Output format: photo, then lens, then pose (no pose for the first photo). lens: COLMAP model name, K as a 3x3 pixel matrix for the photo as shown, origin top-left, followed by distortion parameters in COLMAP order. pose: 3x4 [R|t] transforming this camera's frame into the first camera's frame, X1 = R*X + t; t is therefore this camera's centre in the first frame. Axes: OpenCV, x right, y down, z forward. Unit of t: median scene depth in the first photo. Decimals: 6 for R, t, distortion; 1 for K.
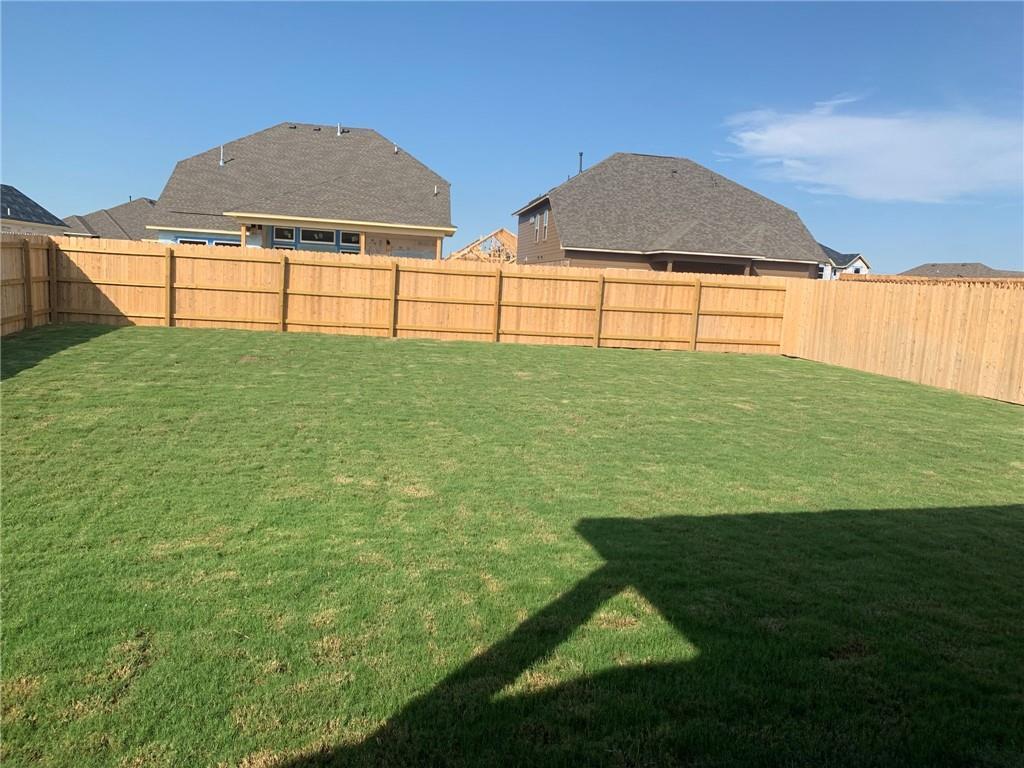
lens RADIAL K [[776.4, 0, 509.6], [0, 776.4, 388.2], [0, 0, 1]] dist [0.024269, -0.029807]
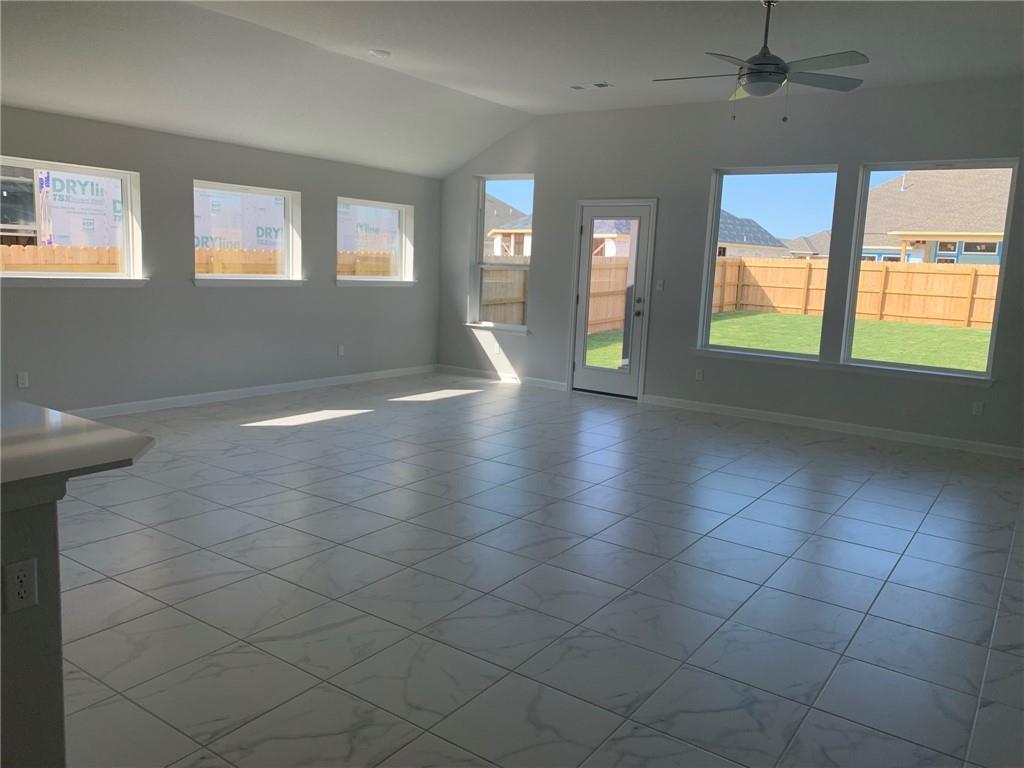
lens RADIAL K [[776.4, 0, 518.5], [0, 776.4, 383.2], [0, 0, 1]] dist [0.024269, -0.029807]
pose [[0.650452, 0.089448, -0.754262, 0.343302], [-0.108047, 0.993839, 0.024683, 0.072828], [0.751823, 0.065440, 0.656109, -0.383670]]
